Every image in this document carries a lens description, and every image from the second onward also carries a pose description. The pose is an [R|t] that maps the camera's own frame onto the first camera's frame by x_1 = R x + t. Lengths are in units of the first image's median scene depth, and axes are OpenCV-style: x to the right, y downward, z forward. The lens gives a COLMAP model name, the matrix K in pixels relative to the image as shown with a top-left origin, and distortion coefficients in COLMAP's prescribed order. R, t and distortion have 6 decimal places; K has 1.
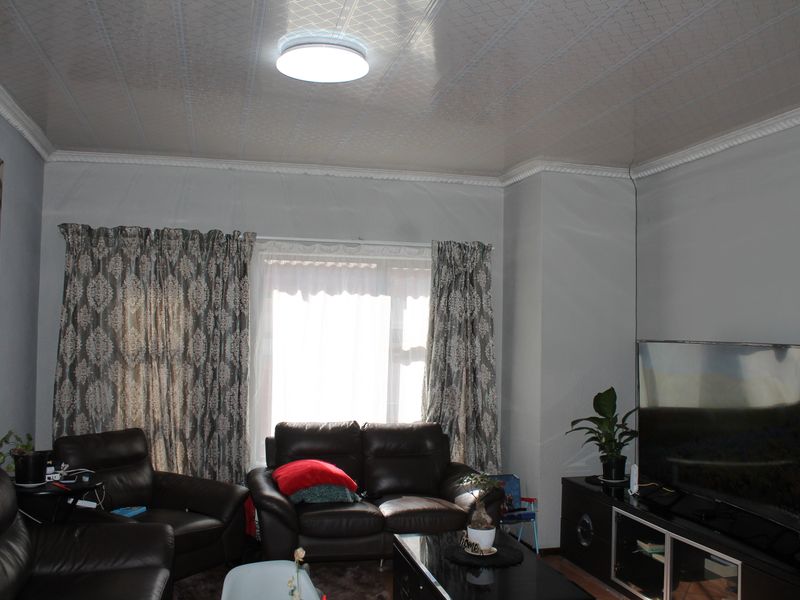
lens RADIAL K [[748.3, 0, 400.1], [0, 748.3, 300.2], [0, 0, 1]] dist [-0.108427, 0.000000]
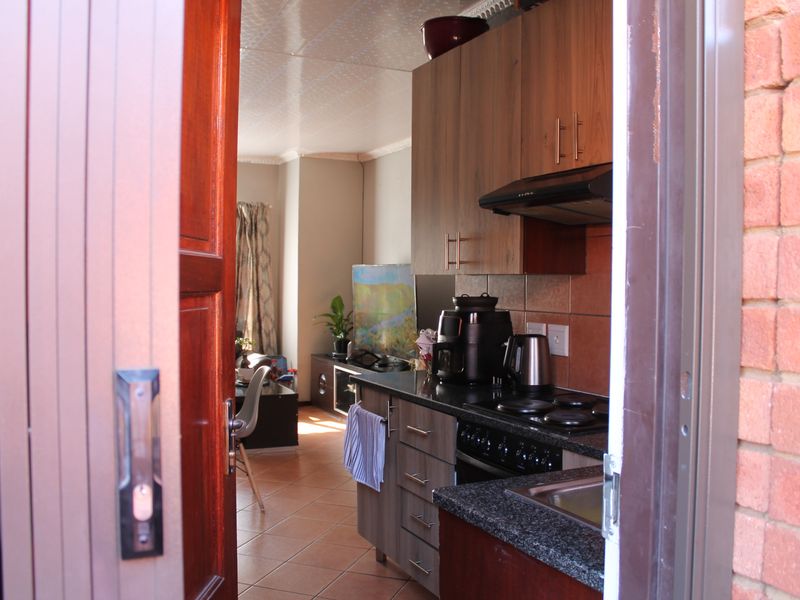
lens RADIAL K [[748.3, 0, 400.4], [0, 748.3, 299.7], [0, 0, 1]] dist [-0.108427, 0.000000]
pose [[0.979848, -0.016594, 0.199053, 0.092152], [0.003450, 0.997801, 0.066196, 0.020347], [-0.199714, -0.064175, 0.977750, -0.582994]]
